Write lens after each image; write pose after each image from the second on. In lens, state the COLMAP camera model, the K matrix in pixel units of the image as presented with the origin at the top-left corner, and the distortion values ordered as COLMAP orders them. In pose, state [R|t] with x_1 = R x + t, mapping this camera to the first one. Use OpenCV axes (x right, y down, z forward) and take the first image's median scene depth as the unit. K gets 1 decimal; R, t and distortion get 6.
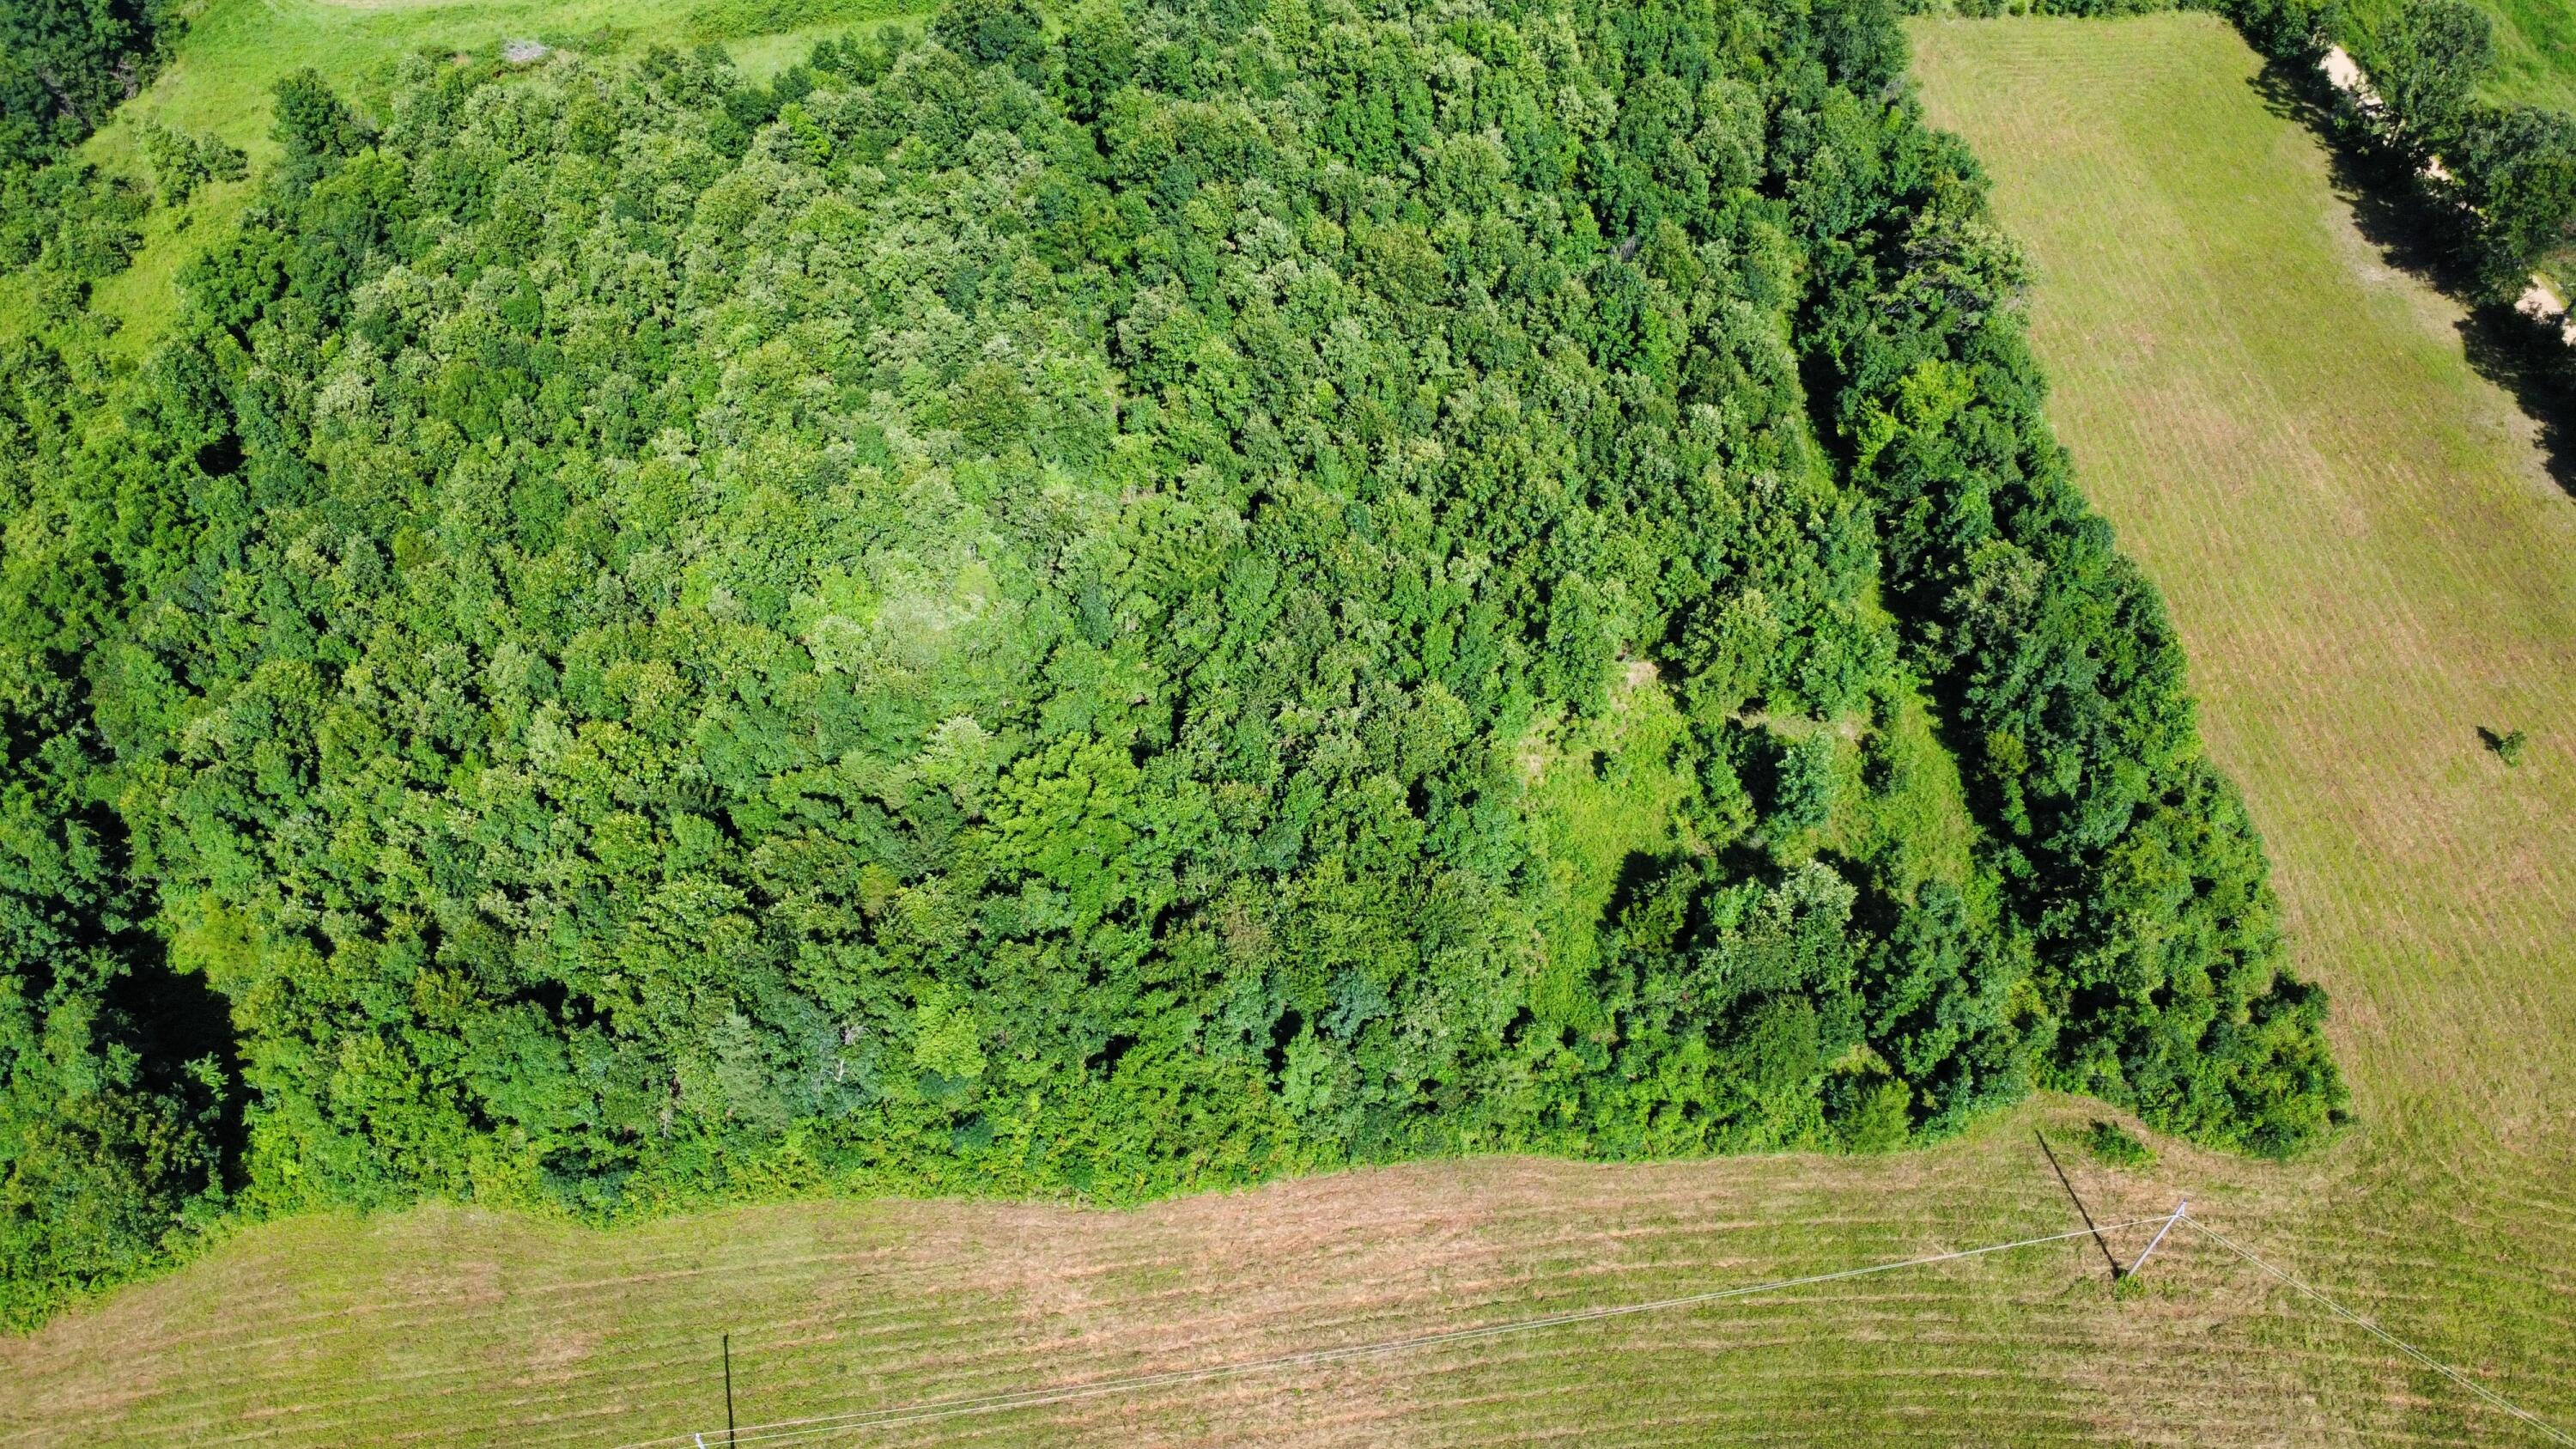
lens RADIAL K [[1886.1, 0, 1288.0], [0, 1886.1, 724.5], [0, 0, 1]] dist [-0.002166, 0.003110]
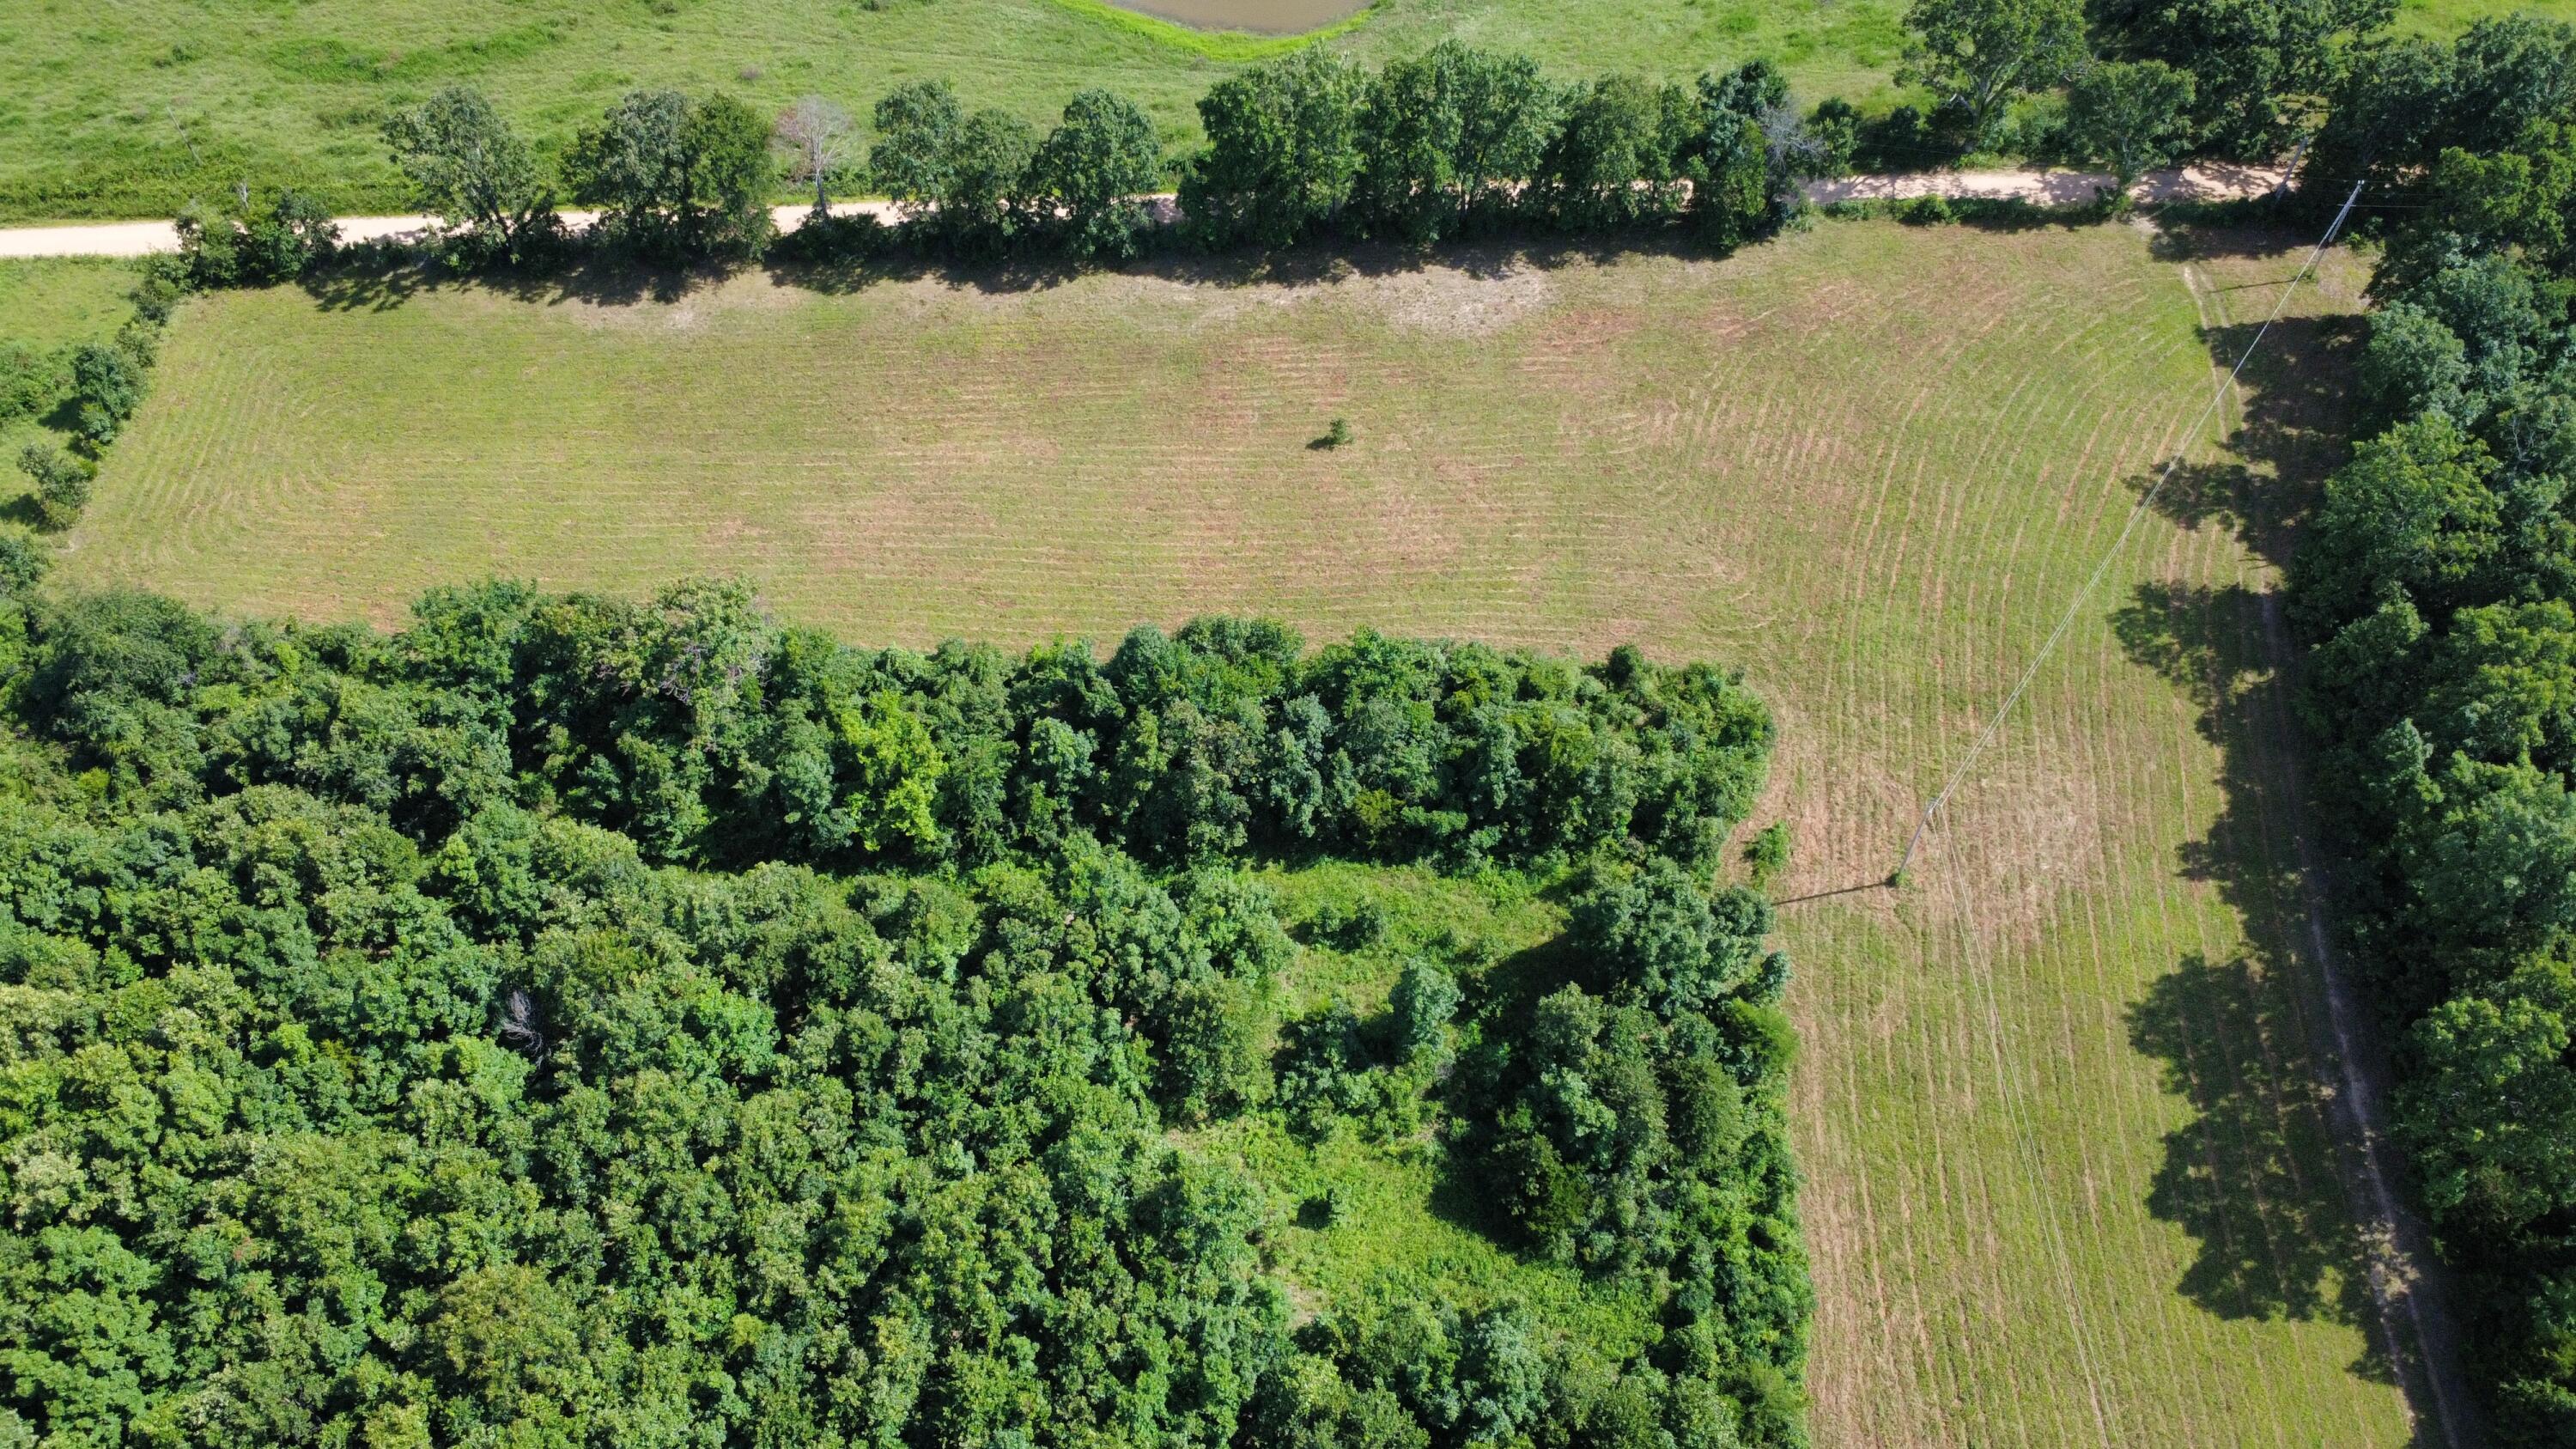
lens RADIAL K [[1886.1, 0, 1288.0], [0, 1886.1, 724.5], [0, 0, 1]] dist [-0.002166, 0.003110]
pose [[0.076096, -0.814863, 0.574638, -0.141738], [0.776923, 0.409684, 0.478068, -0.483332], [-0.624980, 0.410070, 0.664261, 0.348716]]
